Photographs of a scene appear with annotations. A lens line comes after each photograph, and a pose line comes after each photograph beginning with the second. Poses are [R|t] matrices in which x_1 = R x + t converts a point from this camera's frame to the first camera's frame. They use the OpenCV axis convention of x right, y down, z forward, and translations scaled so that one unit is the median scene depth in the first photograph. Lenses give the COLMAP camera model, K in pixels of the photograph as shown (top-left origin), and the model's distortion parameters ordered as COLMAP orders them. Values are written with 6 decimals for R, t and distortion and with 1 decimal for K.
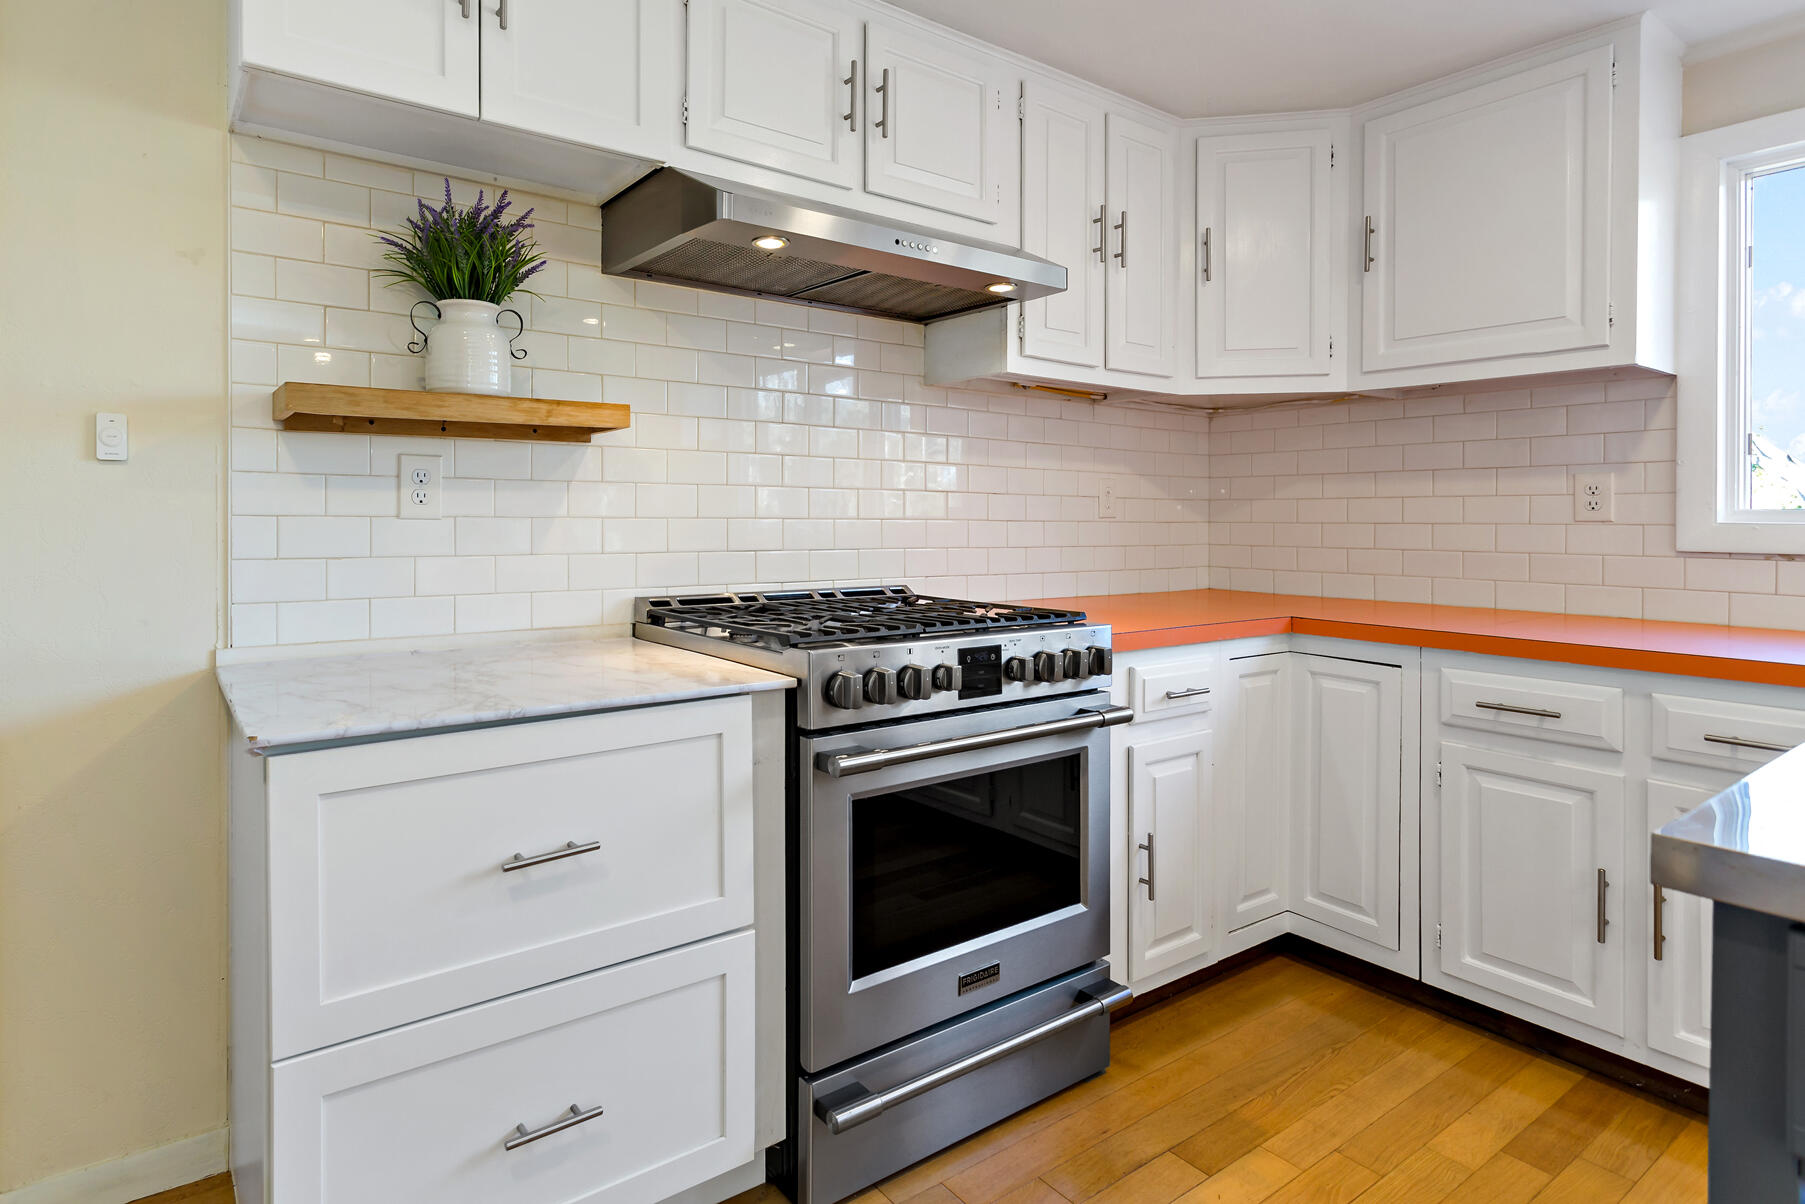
lens RADIAL K [[936.8, 0, 797.7], [0, 936.8, 539.6], [0, 0, 1]] dist [0.006011, 0.000148]
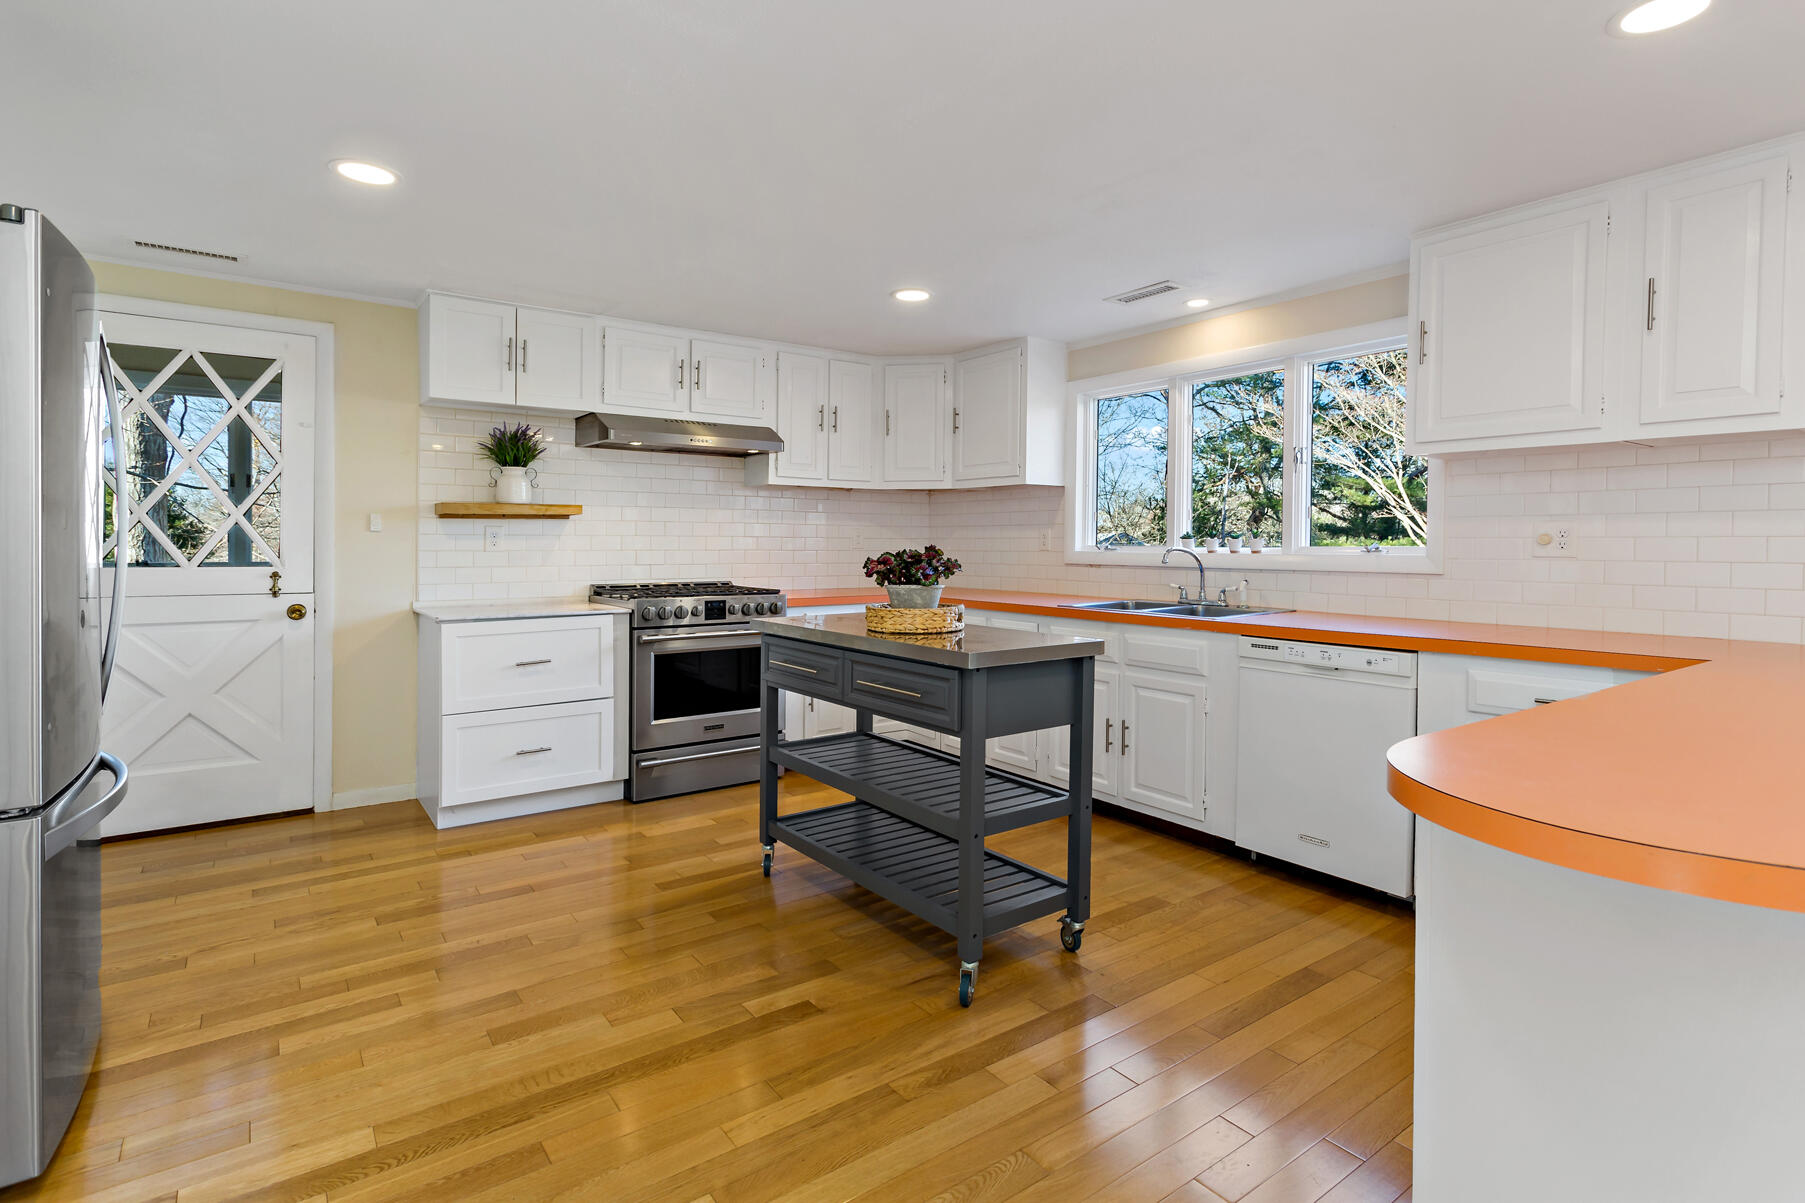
lens RADIAL K [[893.5, 0, 931.4], [0, 893.5, 550.4], [0, 0, 1]] dist [0.012388, 0.000528]
pose [[0.999136, -0.001820, 0.041519, 0.665354], [0.002290, 0.999934, -0.011271, 0.004139], [-0.041496, 0.011357, 0.999074, -1.440857]]
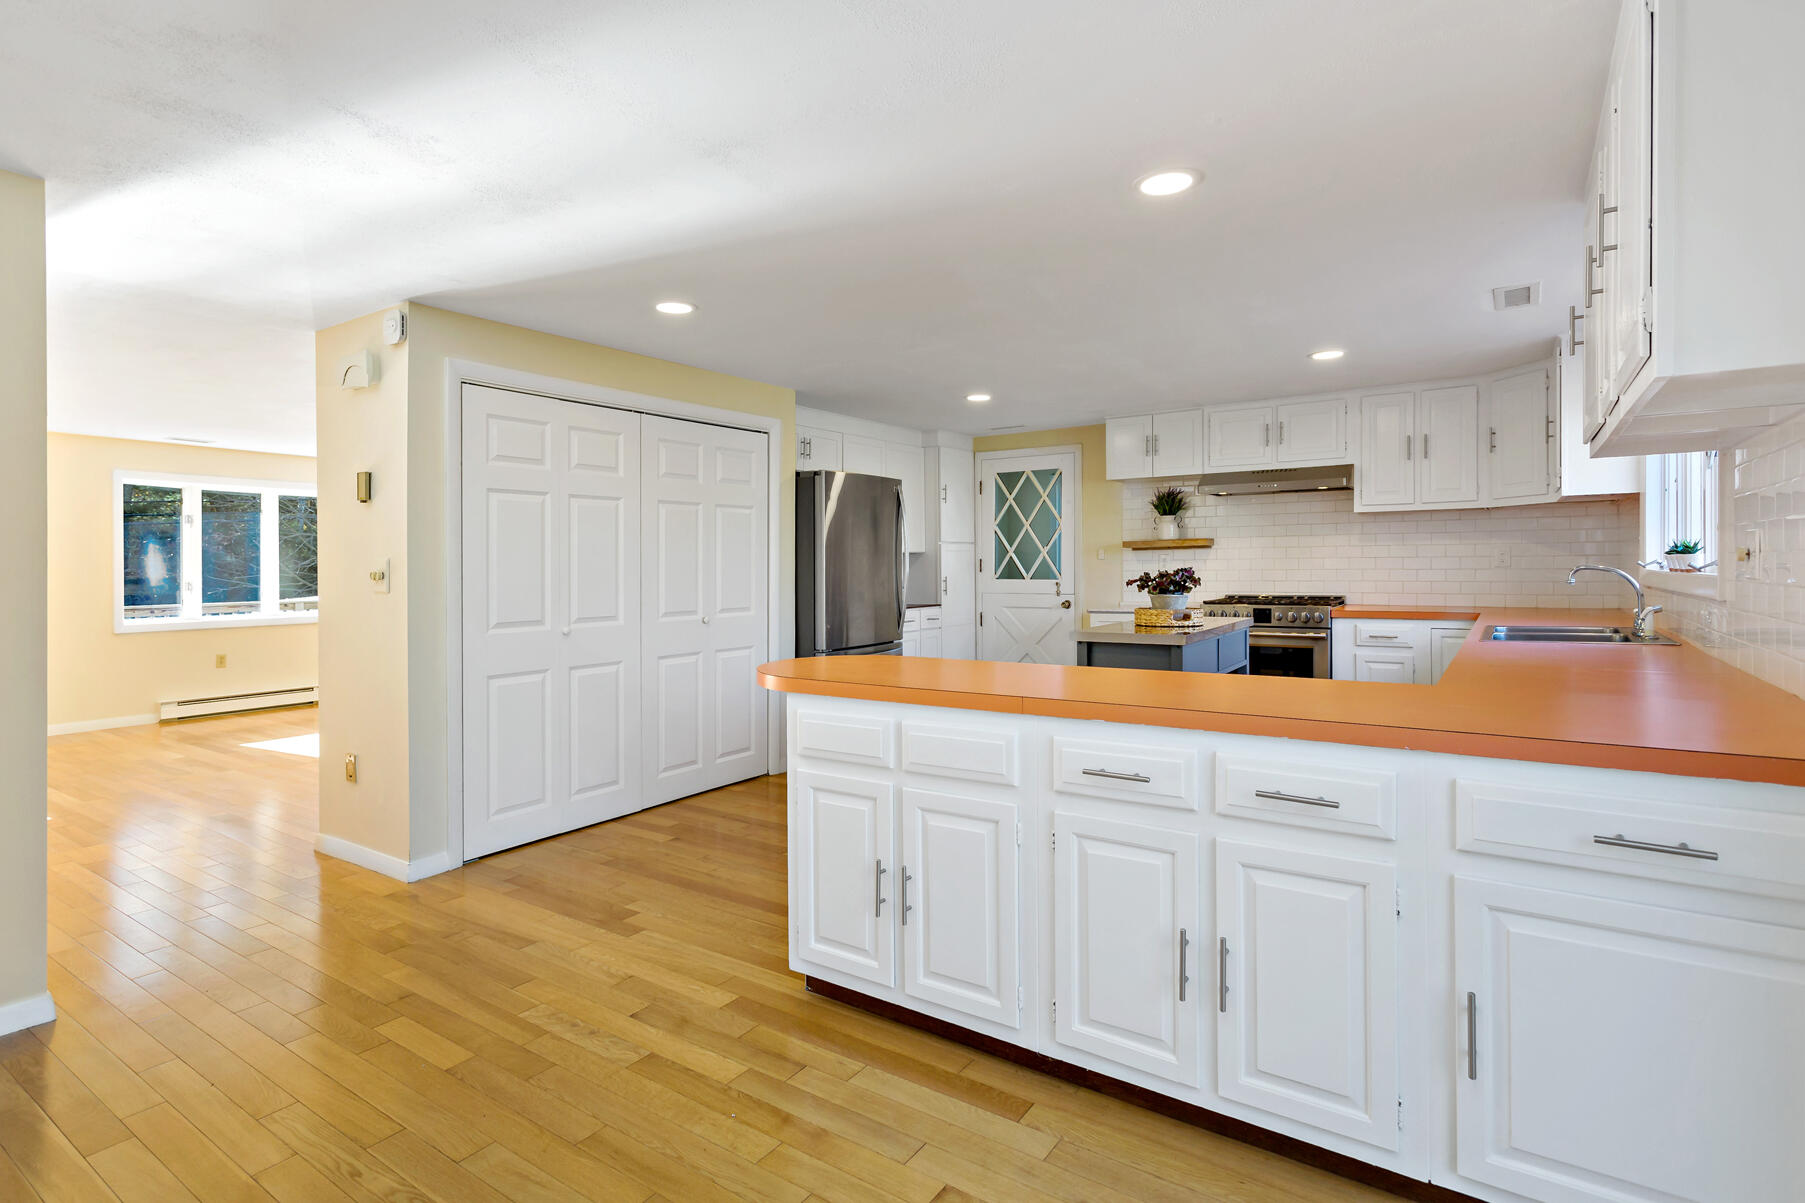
lens RADIAL K [[893.5, 0, 923.0], [0, 893.5, 553.9], [0, 0, 1]] dist [0.012388, 0.000528]
pose [[0.381449, -0.020810, -0.924156, 2.612590], [-0.005361, 0.999680, -0.024723, 0.002579], [0.924374, 0.014384, 0.381215, -1.315360]]
